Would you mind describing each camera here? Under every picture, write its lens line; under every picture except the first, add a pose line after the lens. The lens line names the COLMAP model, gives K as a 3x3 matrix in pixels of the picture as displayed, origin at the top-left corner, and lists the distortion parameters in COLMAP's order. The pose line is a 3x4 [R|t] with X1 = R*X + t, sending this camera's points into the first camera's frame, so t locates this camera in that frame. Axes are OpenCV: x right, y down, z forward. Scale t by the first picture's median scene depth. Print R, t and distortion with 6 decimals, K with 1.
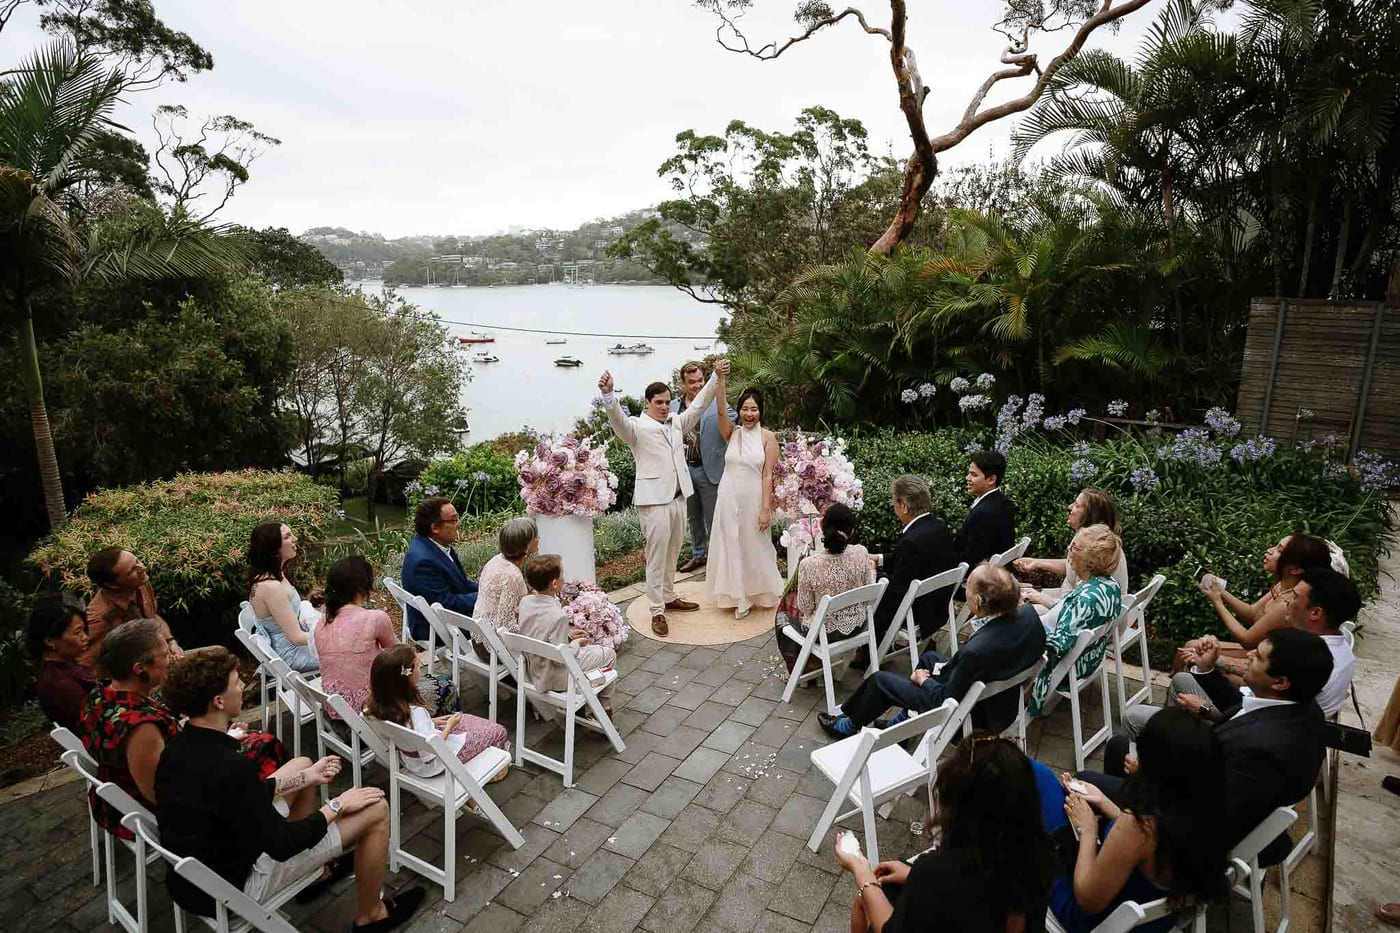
lens RADIAL K [[813.5, 0, 702.0], [0, 813.5, 458.2], [0, 0, 1]] dist [-0.085257, 0.042117]
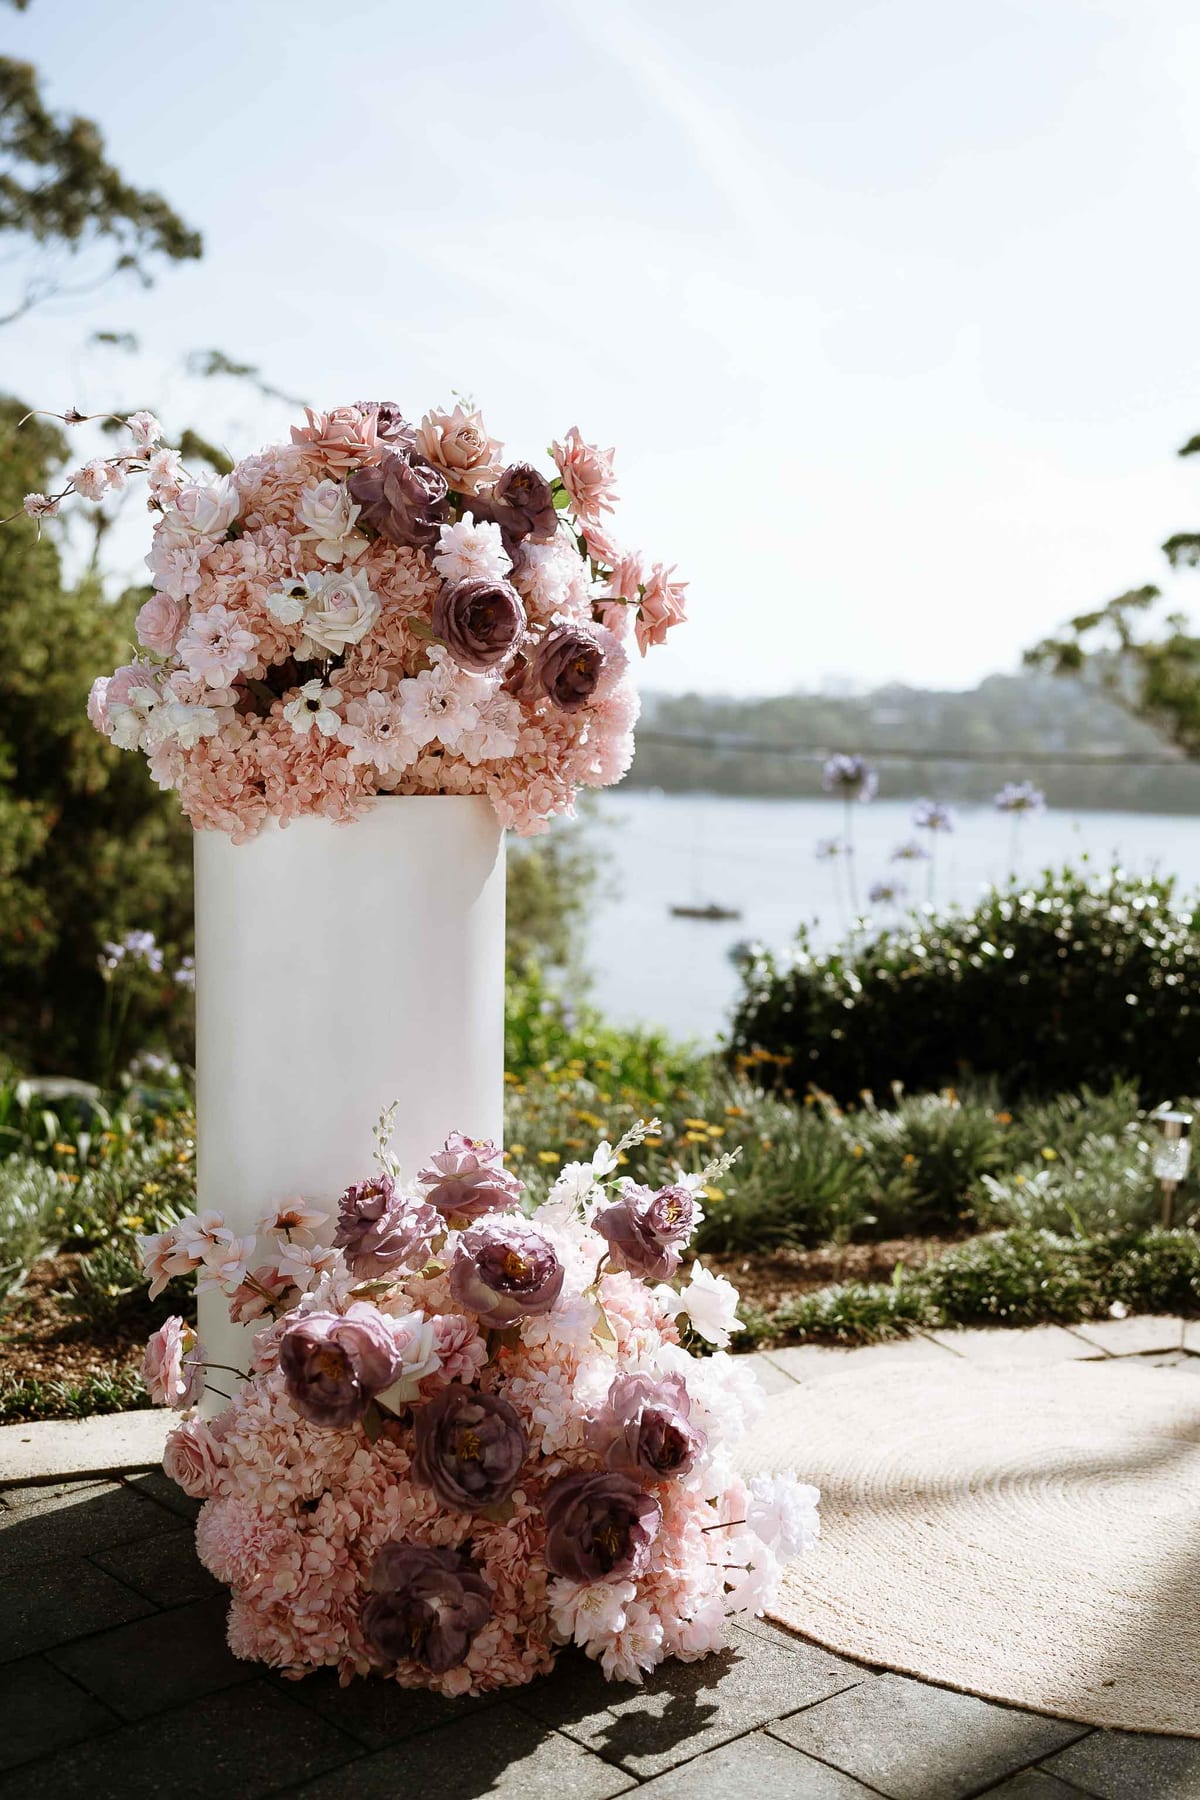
lens RADIAL K [[1874.7, 0, 605.4], [0, 1874.7, 925.6], [0, 0, 1]] dist [0.002185, 0.009986]
pose [[0.942711, 0.067981, -0.326612, 0.008514], [-0.115352, 0.985054, -0.127913, 0.056512], [0.313035, 0.158261, 0.936463, 0.259807]]
